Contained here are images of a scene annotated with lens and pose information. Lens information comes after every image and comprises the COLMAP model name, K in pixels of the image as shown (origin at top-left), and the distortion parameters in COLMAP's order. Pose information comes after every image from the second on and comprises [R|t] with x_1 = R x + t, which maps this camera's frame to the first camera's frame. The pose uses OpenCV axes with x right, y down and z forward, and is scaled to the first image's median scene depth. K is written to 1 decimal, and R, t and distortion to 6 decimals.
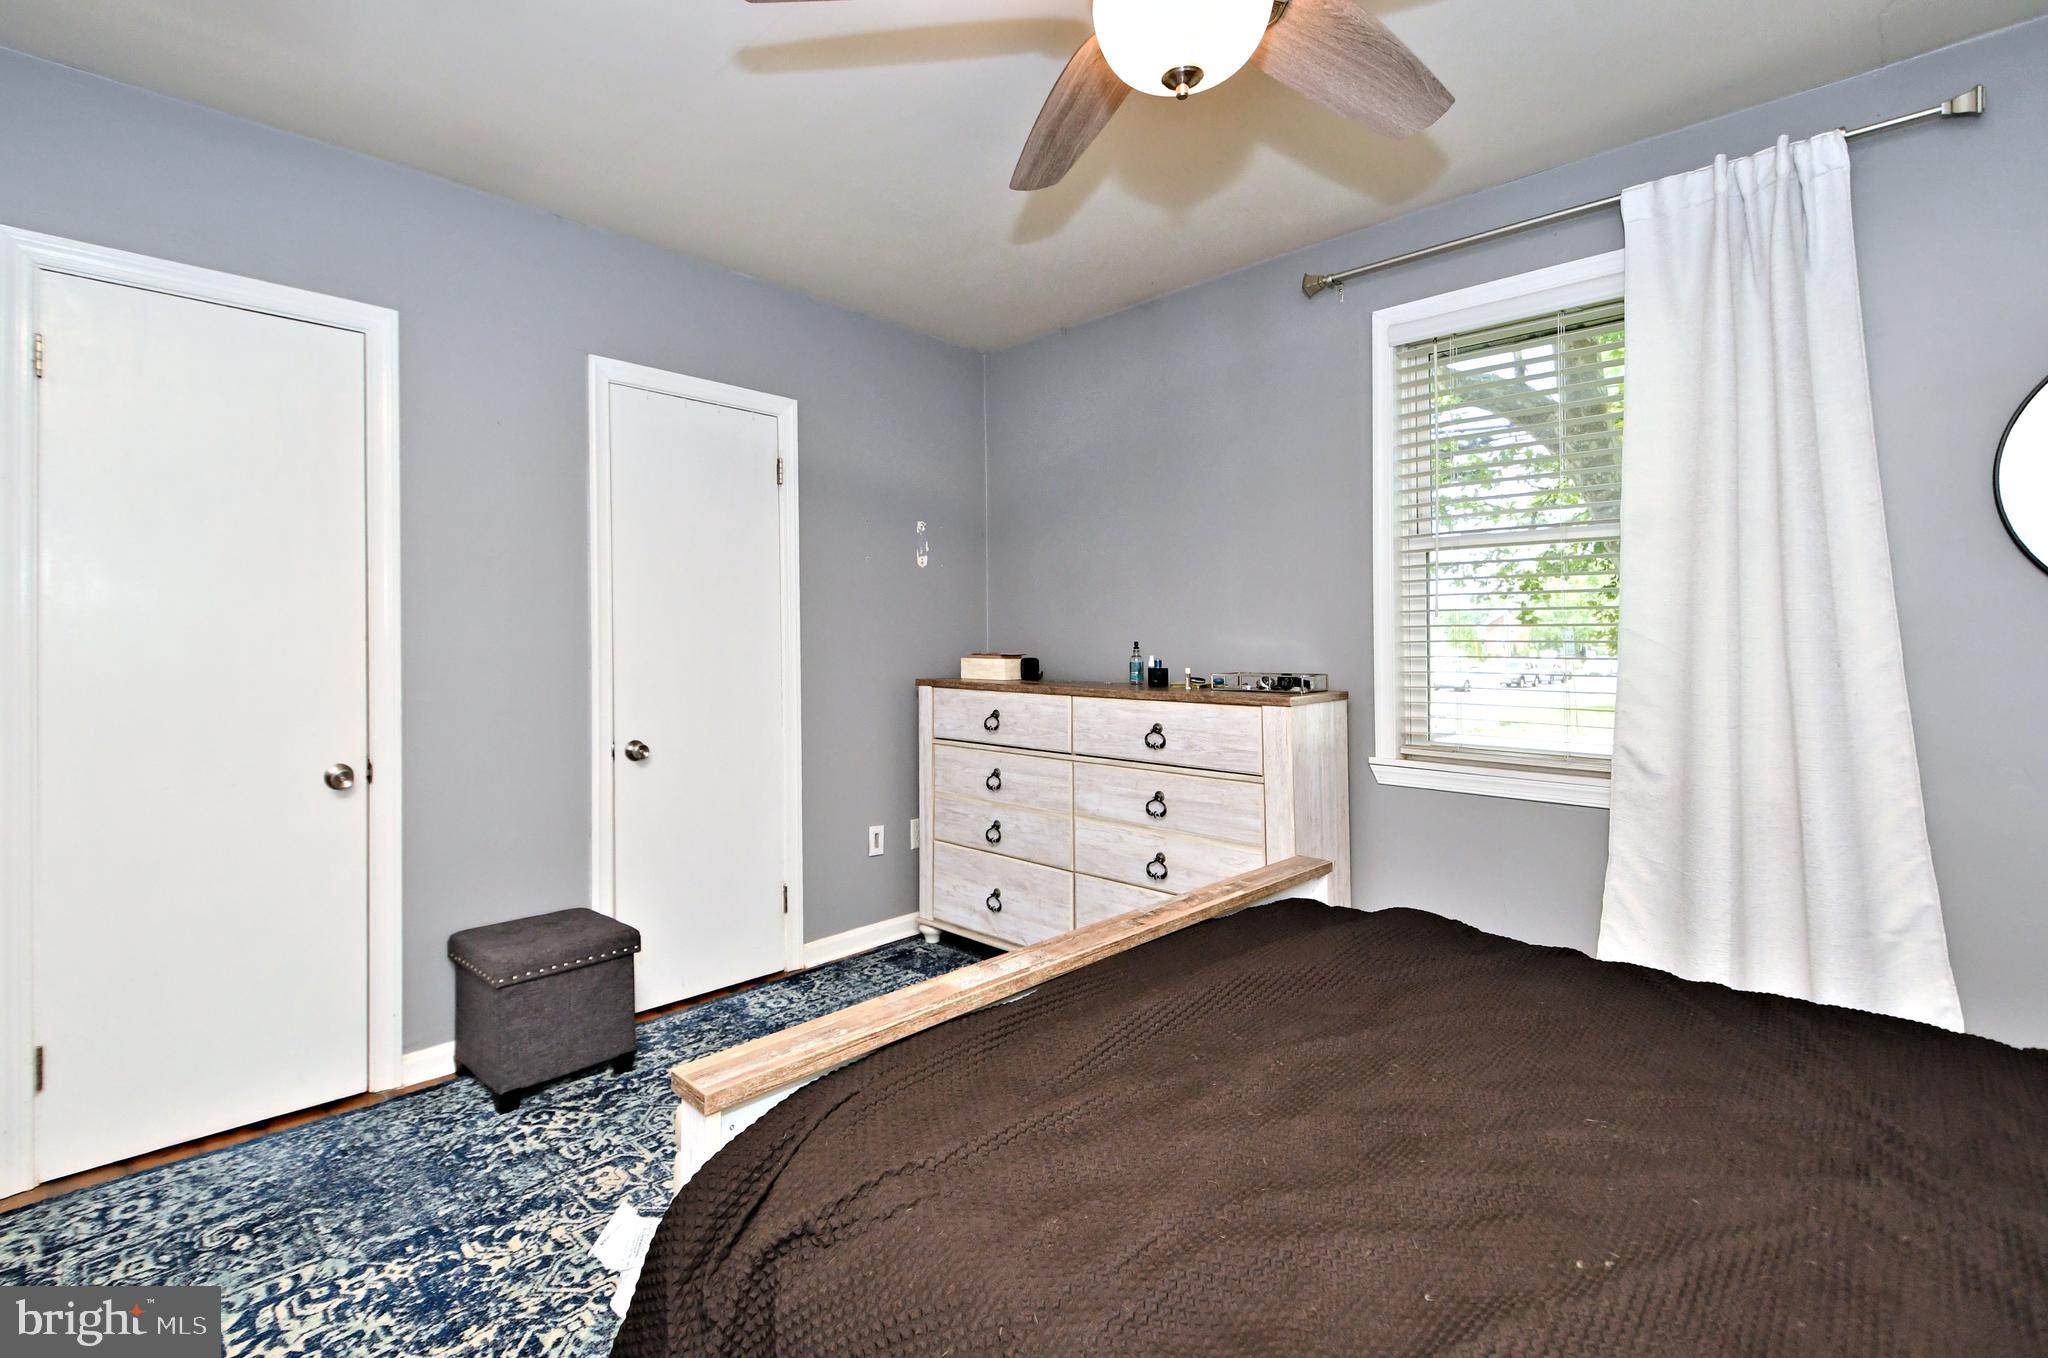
lens RADIAL K [[953.2, 0, 1024.0], [0, 953.2, 679.0], [0, 0, 1]] dist [0.000694, -0.000561]
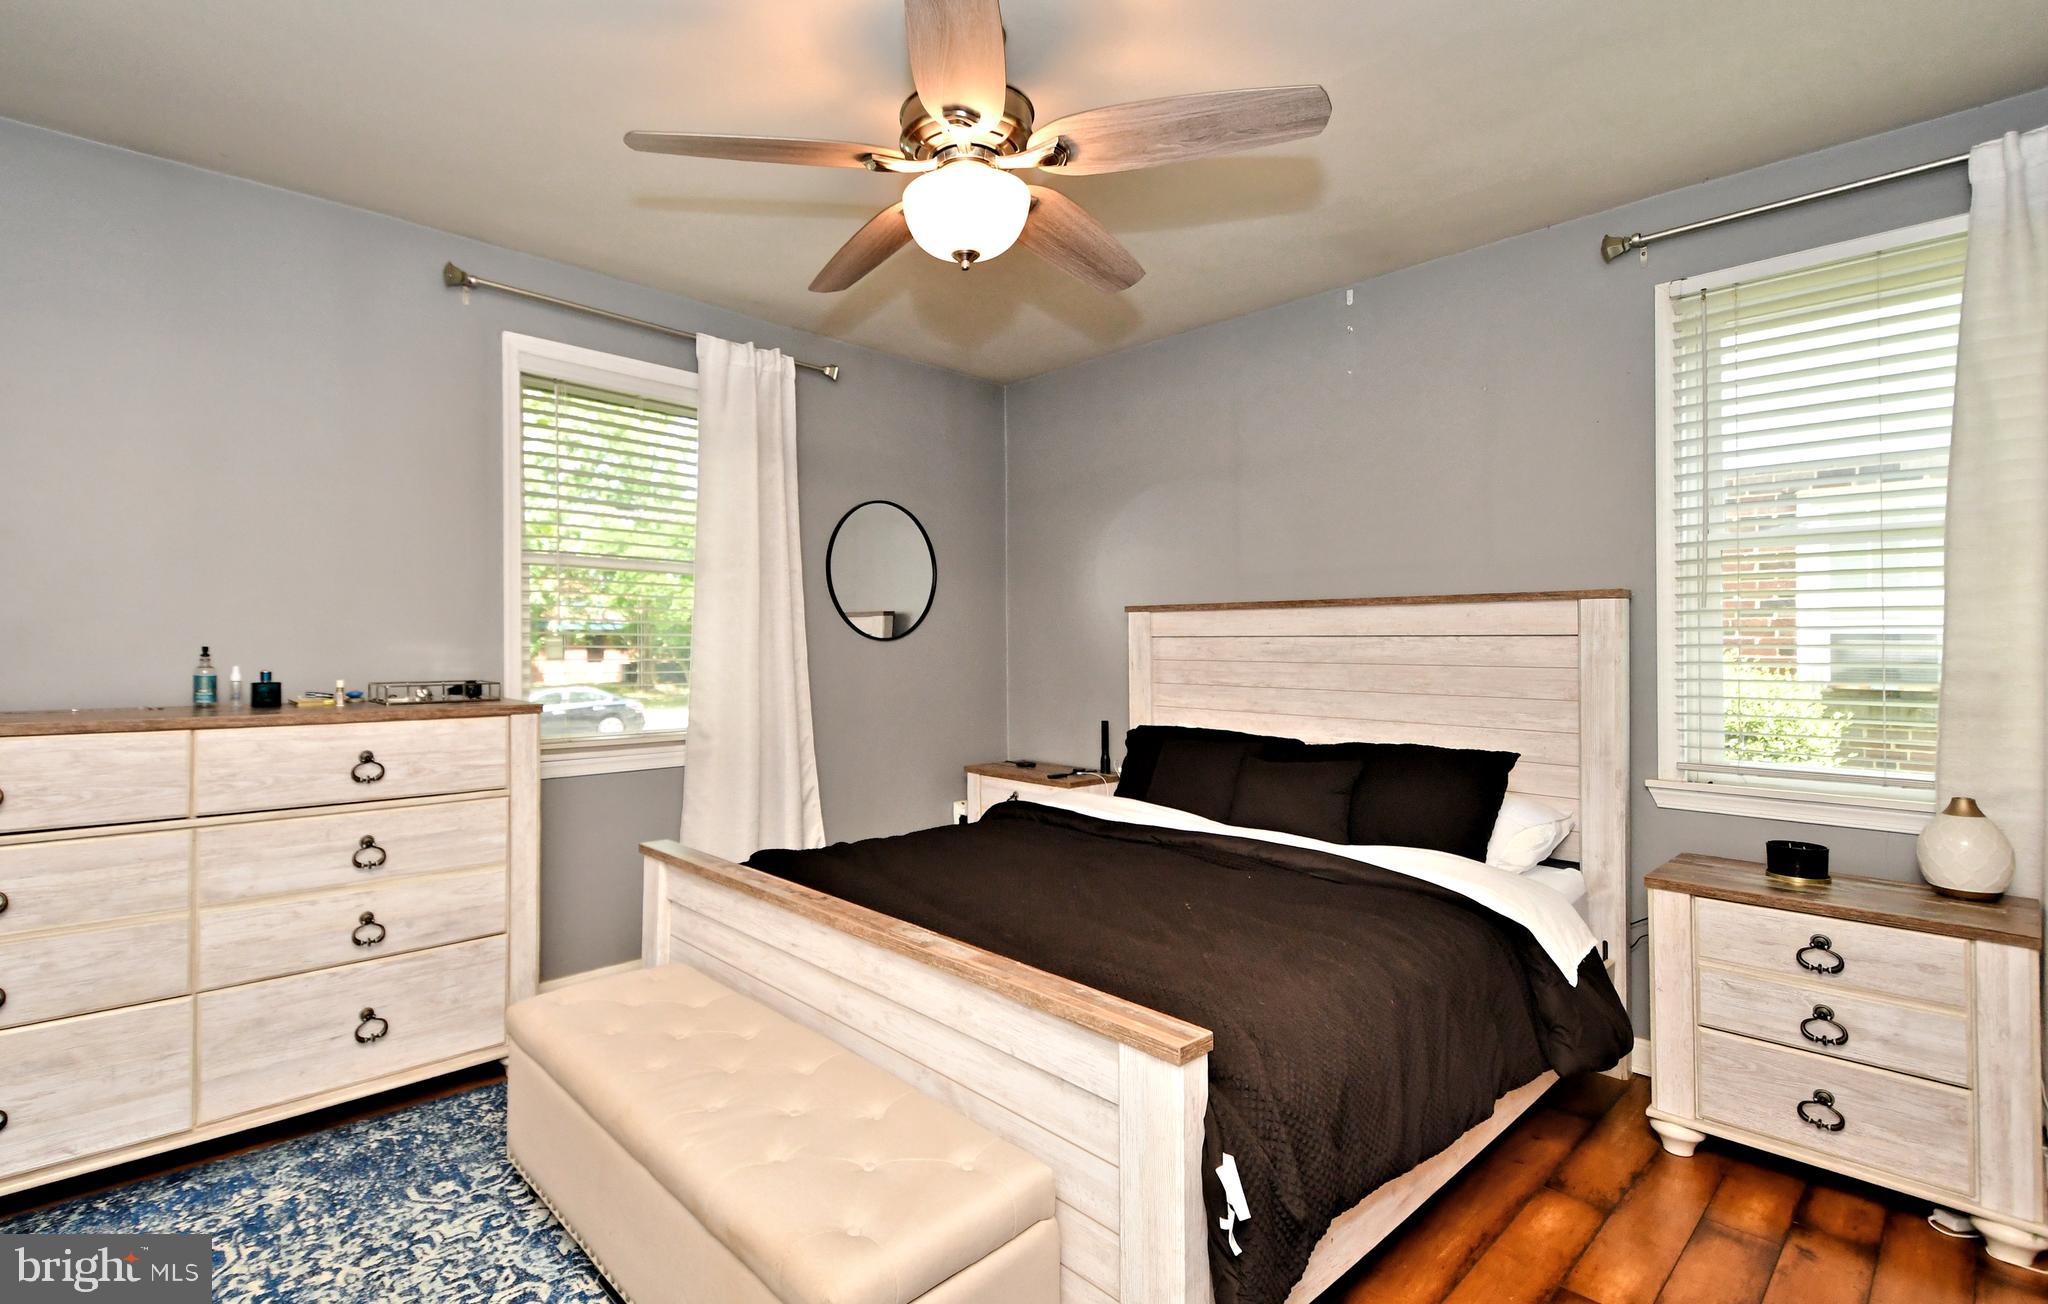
lens RADIAL K [[895.4, 0, 1024.0], [0, 895.4, 652.0], [0, 0, 1]] dist [-0.001279, -0.000320]
pose [[0.003129, -0.012239, 0.999920, -0.605626], [0.026863, 0.999565, 0.012151, -0.030457], [-0.999634, 0.026823, 0.003456, 0.438442]]
